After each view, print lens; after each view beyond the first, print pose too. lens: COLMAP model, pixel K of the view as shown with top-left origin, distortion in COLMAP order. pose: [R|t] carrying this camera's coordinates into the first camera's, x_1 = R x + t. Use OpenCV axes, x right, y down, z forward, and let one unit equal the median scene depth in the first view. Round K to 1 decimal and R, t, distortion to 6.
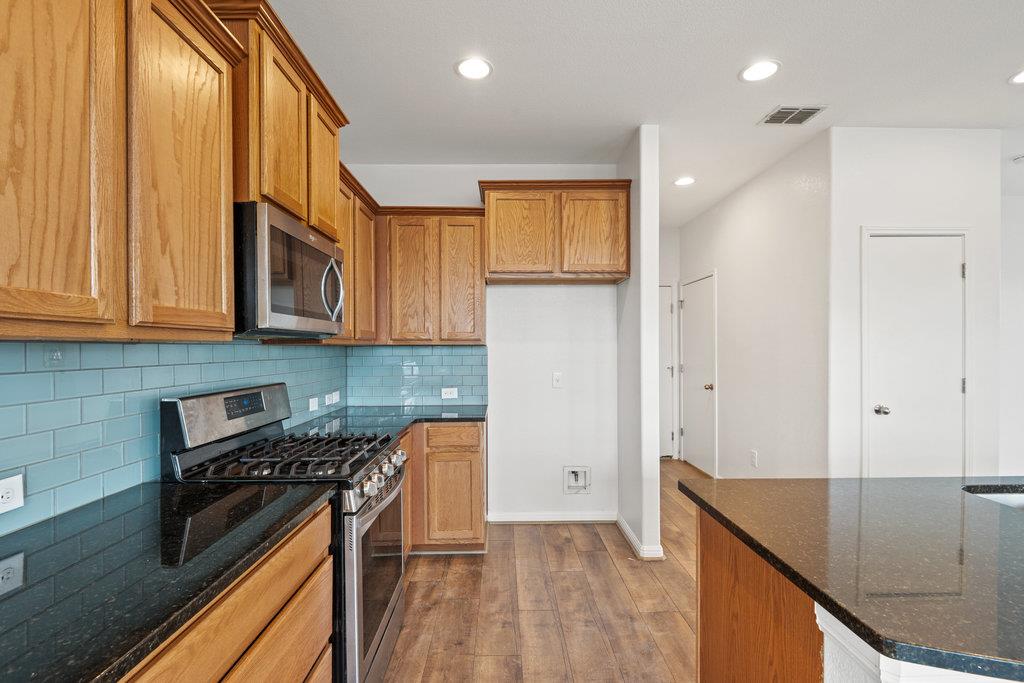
lens RADIAL K [[466.0, 0, 513.8], [0, 466.0, 346.4], [0, 0, 1]] dist [0.001767, -0.000180]
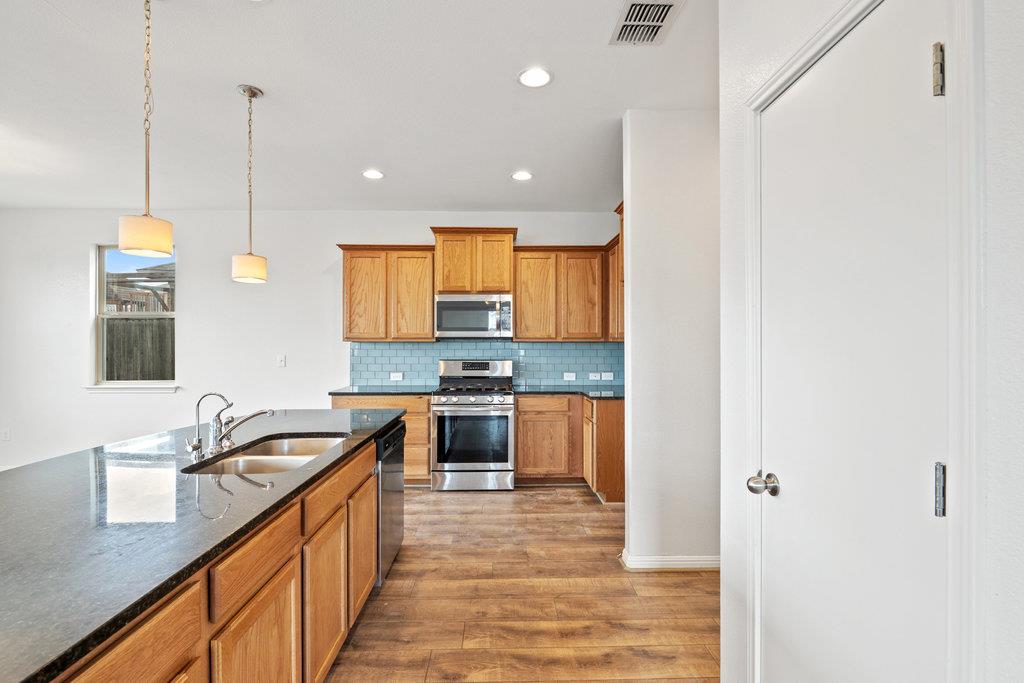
lens RADIAL K [[466.0, 0, 513.8], [0, 466.0, 346.4], [0, 0, 1]] dist [0.001767, -0.000180]
pose [[0.015018, 0.005651, -0.999871, 1.511535], [-0.000816, 0.999984, 0.005639, 0.002664], [0.999887, 0.000732, 0.015022, 0.912778]]
